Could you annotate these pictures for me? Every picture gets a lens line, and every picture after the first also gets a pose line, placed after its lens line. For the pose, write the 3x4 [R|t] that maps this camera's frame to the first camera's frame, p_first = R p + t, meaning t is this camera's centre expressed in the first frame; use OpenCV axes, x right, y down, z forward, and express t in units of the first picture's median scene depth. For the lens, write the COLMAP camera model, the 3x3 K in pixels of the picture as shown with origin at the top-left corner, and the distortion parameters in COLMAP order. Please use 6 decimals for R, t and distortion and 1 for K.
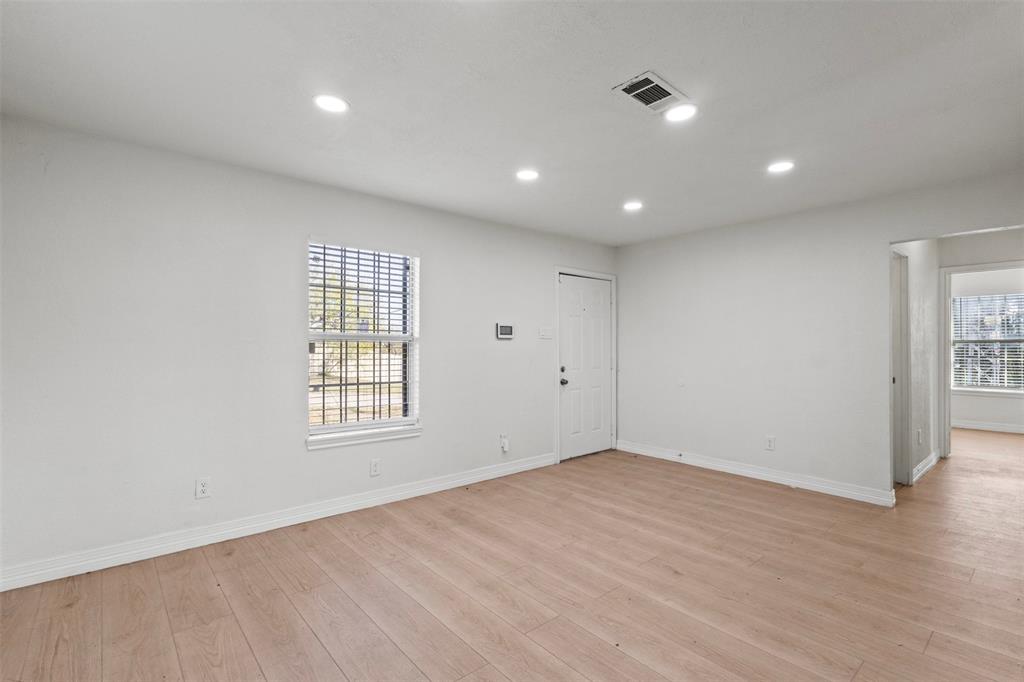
lens RADIAL K [[481.4, 0, 510.4], [0, 481.4, 345.4], [0, 0, 1]] dist [0.003610, 0.000636]
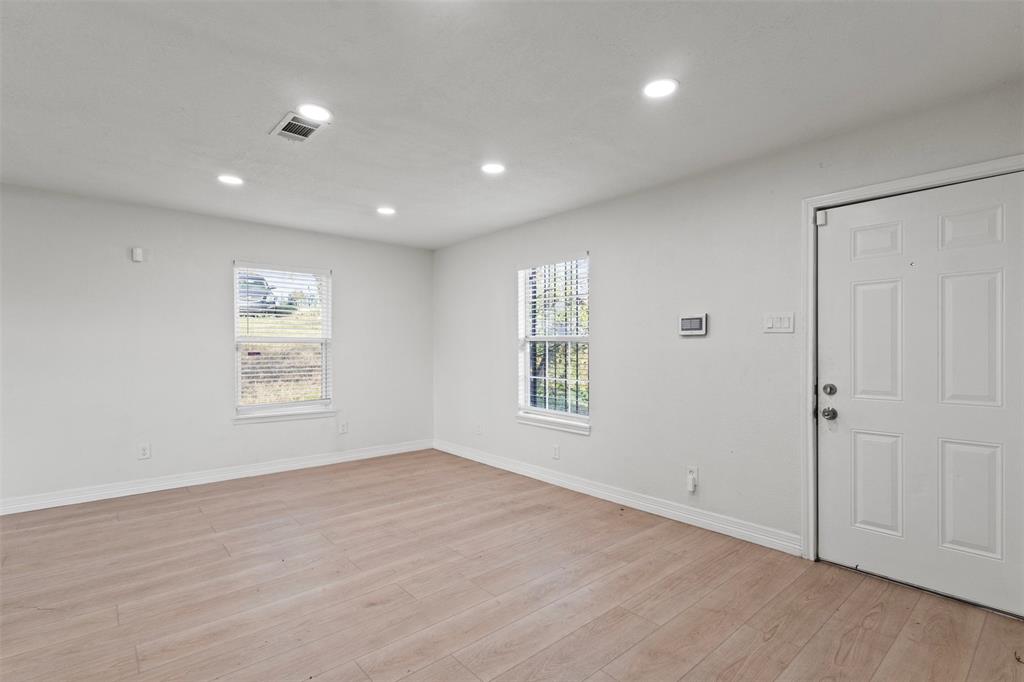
lens RADIAL K [[481.4, 0, 510.4], [0, 481.4, 345.4], [0, 0, 1]] dist [0.003610, 0.000636]
pose [[0.004618, -0.002279, -0.999987, 0.877264], [0.003446, 0.999992, -0.002263, 0.002800], [0.999983, -0.003436, 0.004626, 0.896232]]
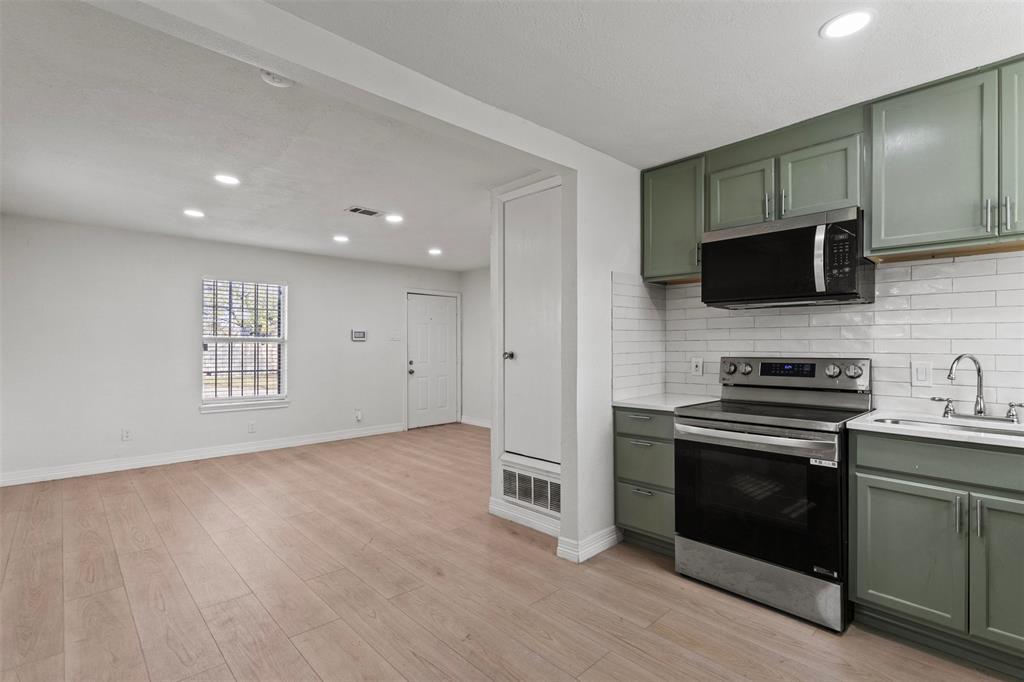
lens RADIAL K [[481.4, 0, 510.4], [0, 481.4, 345.4], [0, 0, 1]] dist [0.003610, 0.000636]
pose [[0.998964, -0.000817, 0.045509, 0.457006], [0.000838, 1.000000, -0.000456, 0.001393], [-0.045509, 0.000494, 0.998964, -0.538096]]
